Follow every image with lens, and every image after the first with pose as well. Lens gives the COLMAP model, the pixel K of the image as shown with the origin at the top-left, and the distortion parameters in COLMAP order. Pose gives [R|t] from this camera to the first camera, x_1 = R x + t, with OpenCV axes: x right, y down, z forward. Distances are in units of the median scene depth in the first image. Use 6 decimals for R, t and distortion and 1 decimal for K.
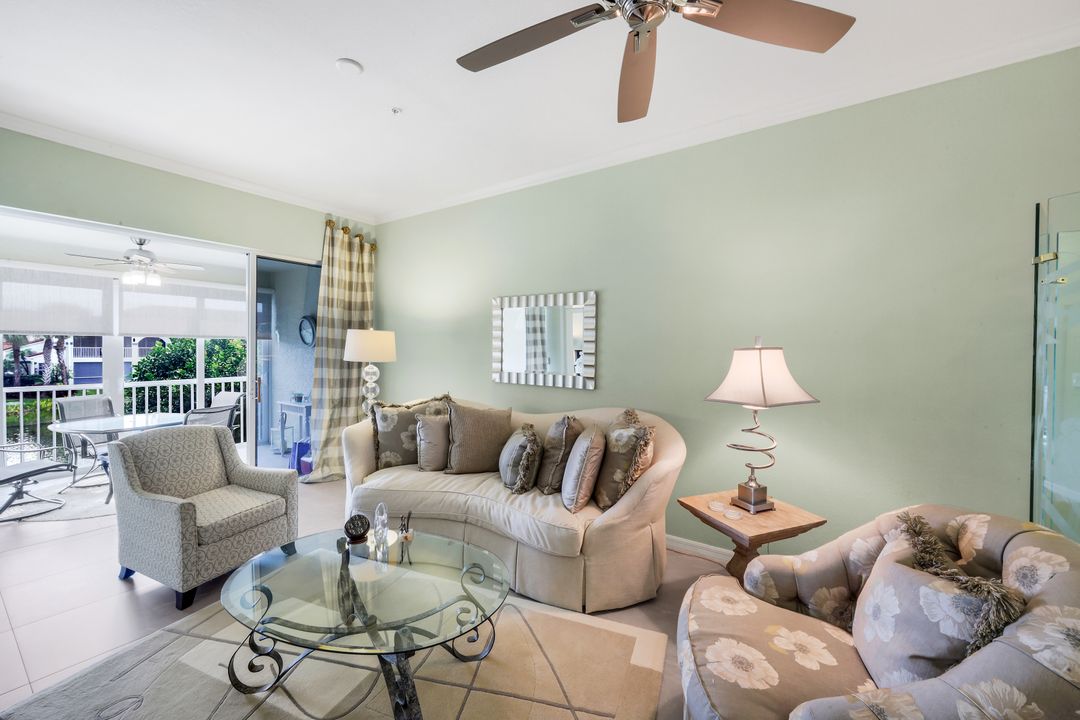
lens RADIAL K [[426.8, 0, 528.6], [0, 426.8, 354.8], [0, 0, 1]] dist [0.000500, 0.000086]
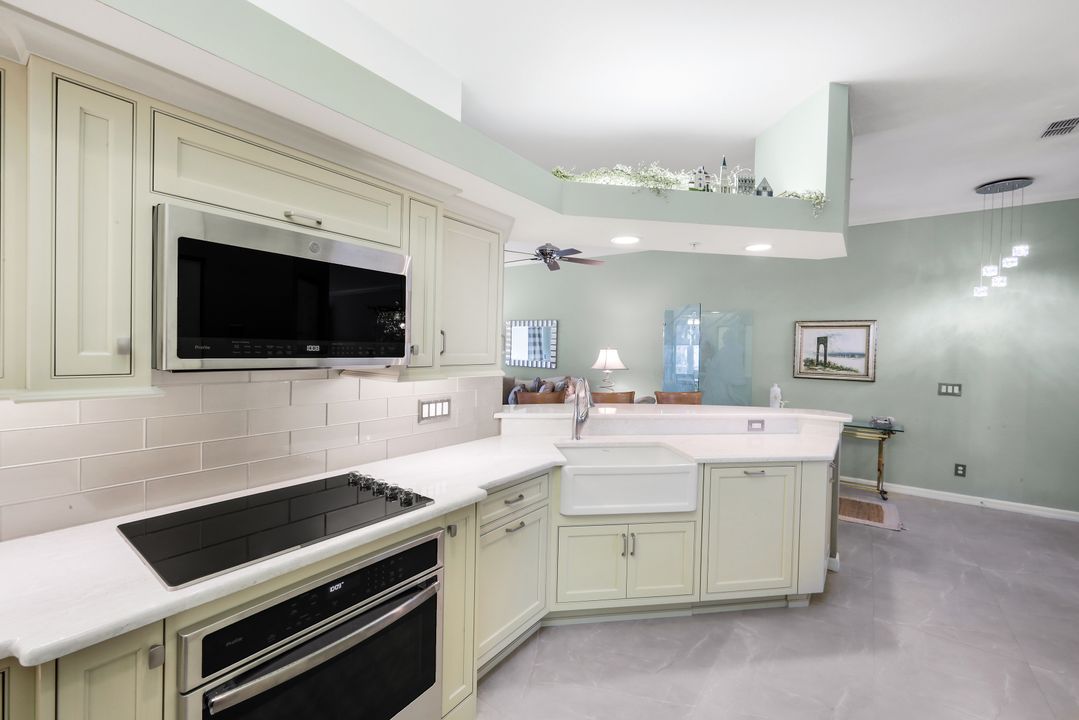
lens RADIAL K [[443.3, 0, 535.0], [0, 443.3, 355.5], [0, 0, 1]] dist [0.000080, 0.000202]
pose [[0.999760, 0.011268, -0.018762, 0.069654], [-0.011243, 0.999936, 0.001447, 0.013782], [0.018778, -0.001236, 0.999823, -0.823345]]
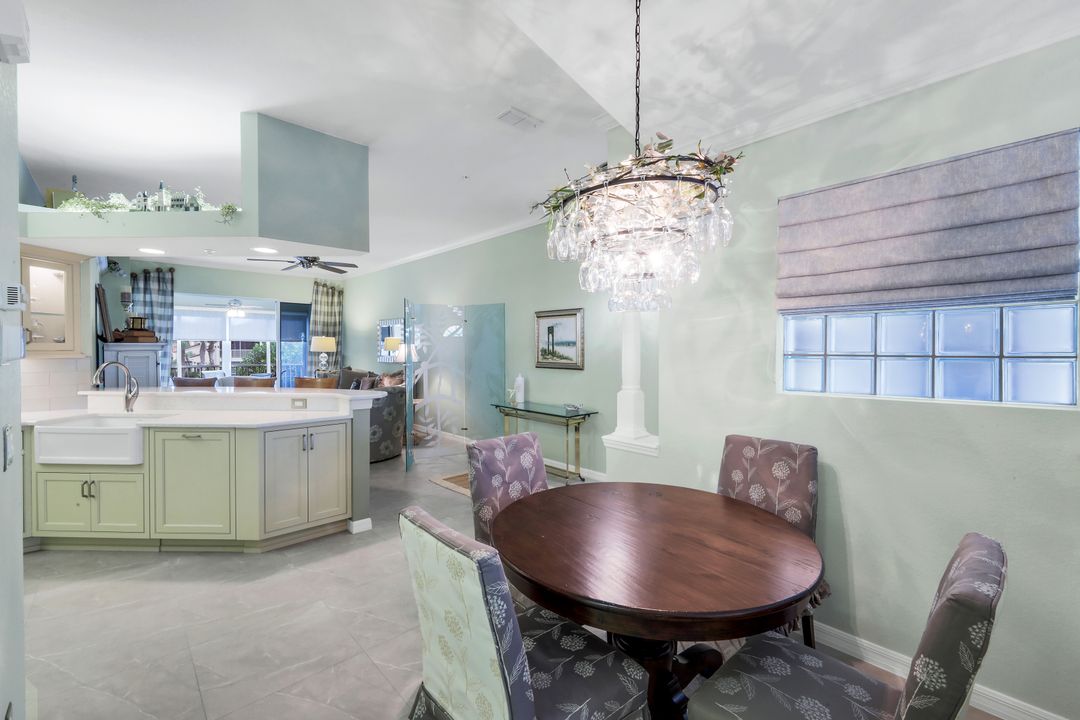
lens RADIAL K [[446.0, 0, 539.0], [0, 446.0, 354.5], [0, 0, 1]] dist [0.000836, 0.000424]
pose [[0.980010, -0.004611, -0.198892, 0.962980], [0.004014, 0.999986, -0.003406, 0.036128], [0.198905, 0.002539, 0.980015, -0.828558]]
